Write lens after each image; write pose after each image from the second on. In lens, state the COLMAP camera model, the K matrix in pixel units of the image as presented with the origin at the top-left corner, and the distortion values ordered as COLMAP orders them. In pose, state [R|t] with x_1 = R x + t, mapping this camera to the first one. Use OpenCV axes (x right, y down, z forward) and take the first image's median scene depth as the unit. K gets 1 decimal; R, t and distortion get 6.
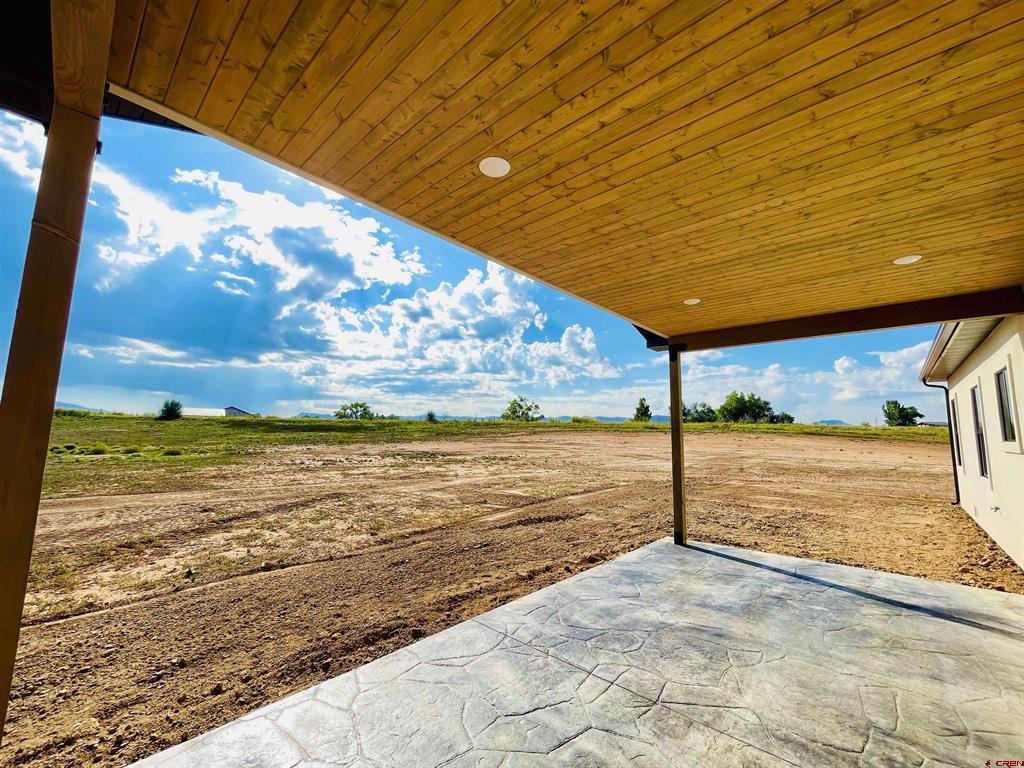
lens RADIAL K [[418.1, 0, 514.6], [0, 418.1, 382.6], [0, 0, 1]] dist [-0.000408, -0.000114]
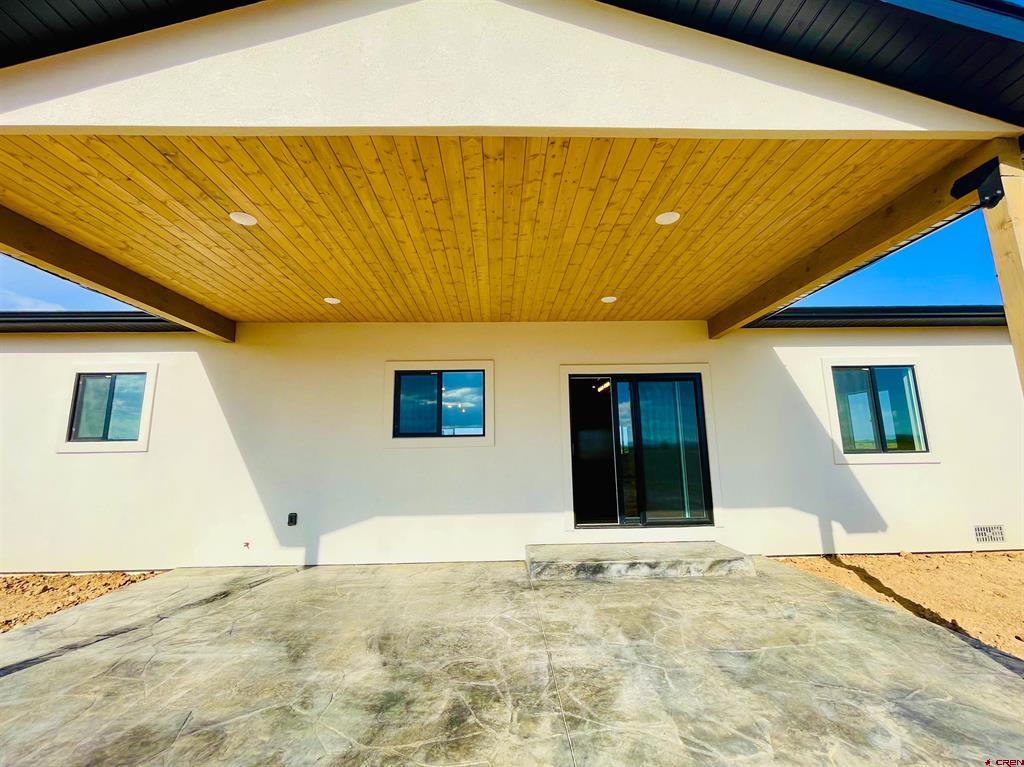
lens RADIAL K [[418.1, 0, 519.1], [0, 418.1, 383.2], [0, 0, 1]] dist [-0.000408, -0.000114]
pose [[-0.685495, 0.115988, 0.718779, -0.436839], [-0.080140, 0.969210, -0.232829, 0.242451], [-0.723654, -0.217206, -0.655093, 1.478384]]
